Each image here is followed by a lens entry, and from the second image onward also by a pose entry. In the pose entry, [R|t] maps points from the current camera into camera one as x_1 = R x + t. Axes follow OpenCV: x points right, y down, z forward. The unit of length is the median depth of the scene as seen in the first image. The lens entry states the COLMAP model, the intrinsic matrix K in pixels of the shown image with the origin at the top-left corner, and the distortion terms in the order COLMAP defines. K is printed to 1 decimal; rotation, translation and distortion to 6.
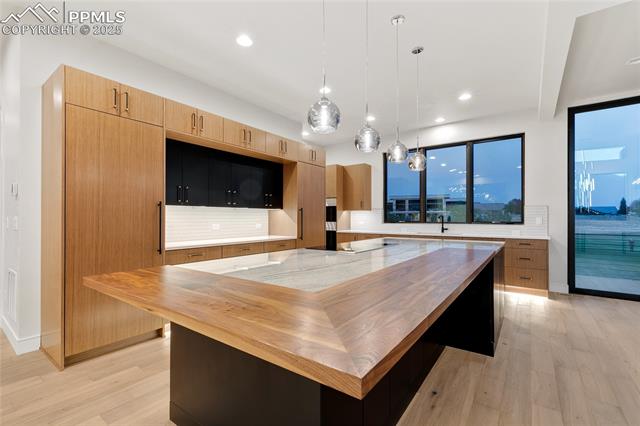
lens RADIAL K [[289.3, 0, 318.7], [0, 289.3, 222.2], [0, 0, 1]] dist [0.003941, 0.000257]
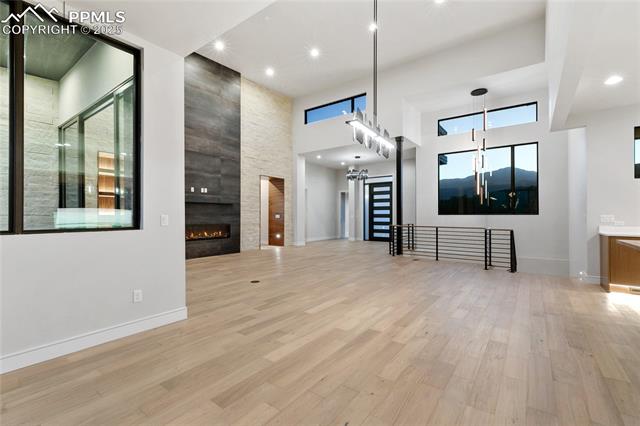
lens RADIAL K [[286.0, 0, 318.4], [0, 286.0, 214.0], [0, 0, 1]] dist [0.004107, -0.000050]
pose [[-0.999851, -0.000913, 0.017214, 0.579939], [-0.000810, 0.999982, 0.005953, -0.009525], [-0.017219, 0.005938, -0.999834, 0.640934]]
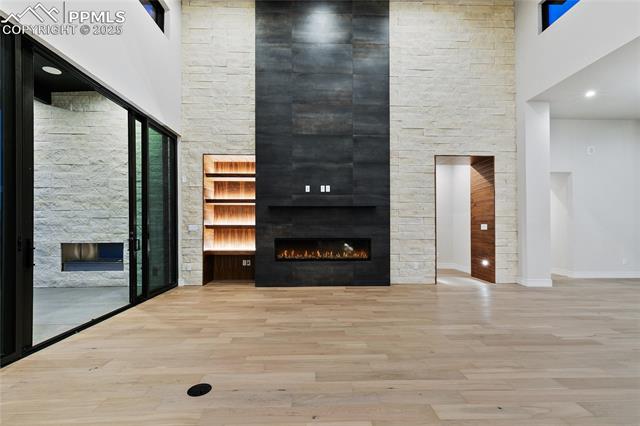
lens RADIAL K [[289.3, 0, 318.7], [0, 289.3, 222.2], [0, 0, 1]] dist [0.003941, 0.000257]
pose [[-0.609494, 0.008312, 0.792747, 0.418833], [0.010059, 0.999946, -0.002751, -0.002096], [-0.792727, 0.006297, -0.609544, -0.100389]]
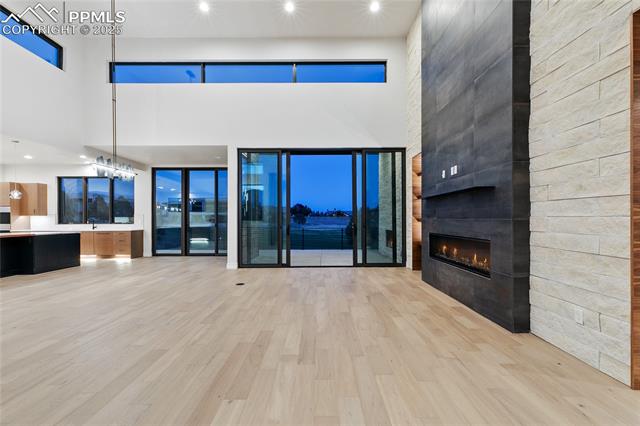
lens RADIAL K [[289.3, 0, 318.7], [0, 289.3, 222.2], [0, 0, 1]] dist [0.003941, 0.000257]
pose [[0.810167, -0.009507, 0.586122, 0.460990], [0.011806, 0.999930, -0.000100, 0.009748], [-0.586080, 0.007001, 0.810223, -1.049289]]
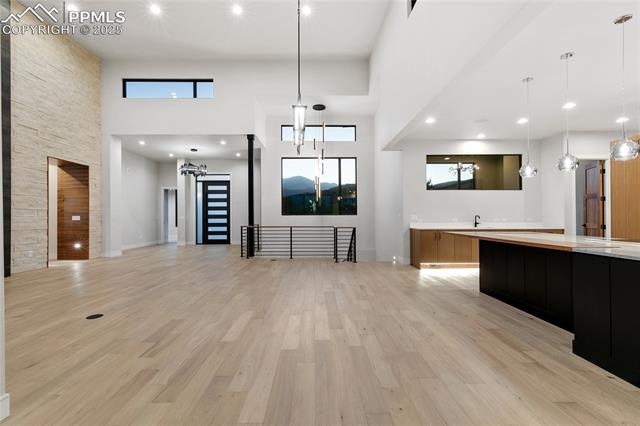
lens RADIAL K [[286.0, 0, 318.4], [0, 286.0, 214.0], [0, 0, 1]] dist [0.004107, -0.000050]
pose [[-0.803435, -0.001031, -0.595391, 0.763995], [-0.002853, 0.999994, 0.002119, -0.007277], [0.595386, 0.003401, -0.803433, 0.509813]]
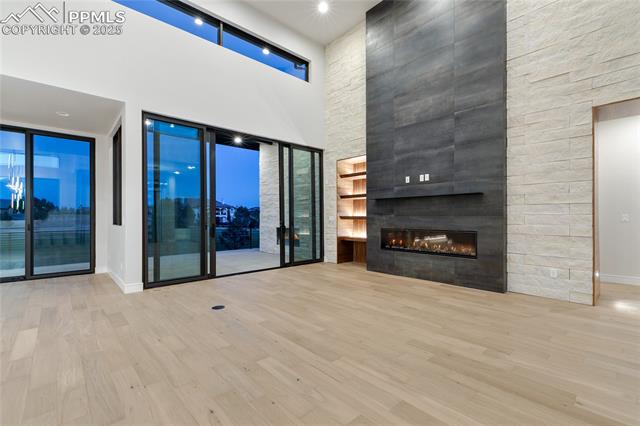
lens RADIAL K [[286.8, 0, 318.9], [0, 286.8, 217.8], [0, 0, 1]] dist [0.003923, 0.000358]
pose [[0.202894, -0.004377, 0.979191, 0.218197], [0.016088, 0.999870, 0.001136, 0.004094], [-0.979069, 0.015523, 0.202938, -0.539335]]
